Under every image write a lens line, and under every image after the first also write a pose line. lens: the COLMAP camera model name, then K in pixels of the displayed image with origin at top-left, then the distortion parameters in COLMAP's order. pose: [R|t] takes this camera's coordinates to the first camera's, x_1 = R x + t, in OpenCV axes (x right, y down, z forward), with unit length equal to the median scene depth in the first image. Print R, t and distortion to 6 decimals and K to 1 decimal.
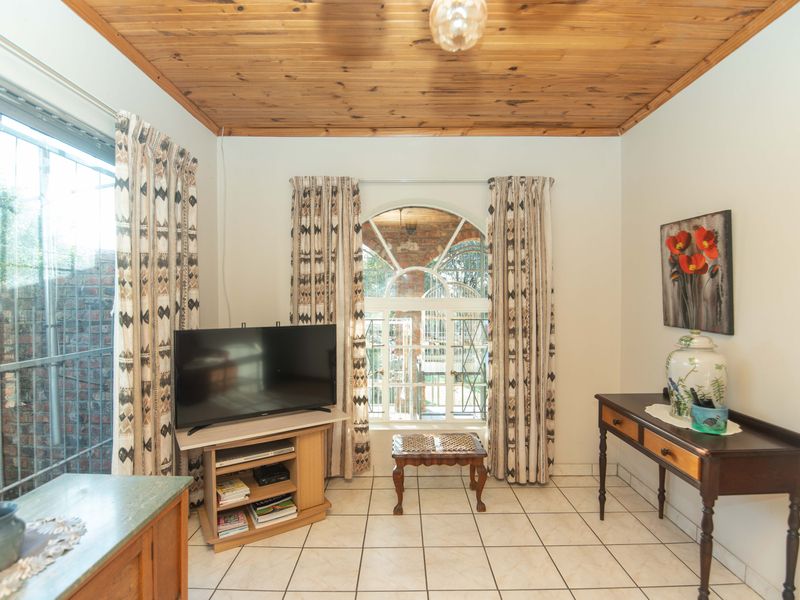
lens RADIAL K [[403.6, 0, 401.7], [0, 403.6, 306.9], [0, 0, 1]] dist [-0.006606, -0.011400]
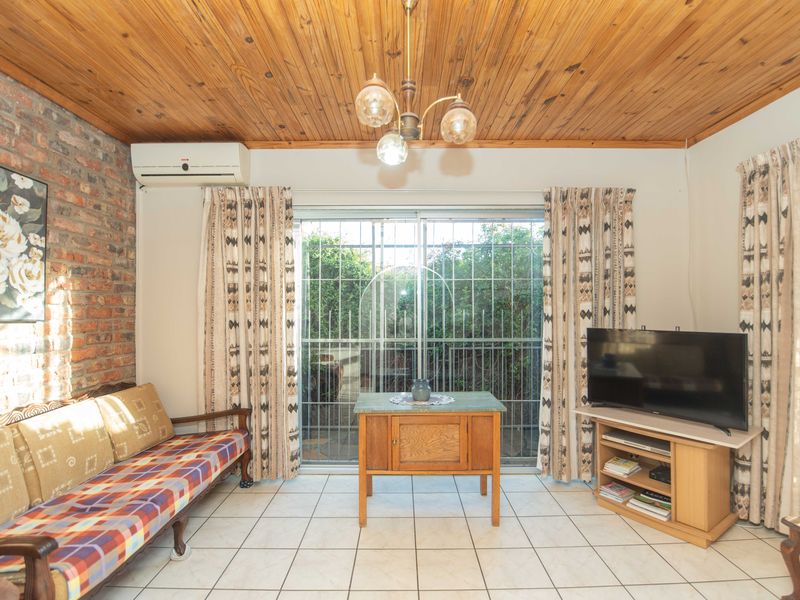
lens RADIAL K [[403.6, 0, 401.7], [0, 403.6, 306.9], [0, 0, 1]] dist [-0.006606, -0.011400]
pose [[0.005282, -0.004515, -0.999976, 0.722815], [-0.012353, 0.999913, -0.004580, 0.001063], [0.999910, 0.012377, 0.005226, 0.326144]]
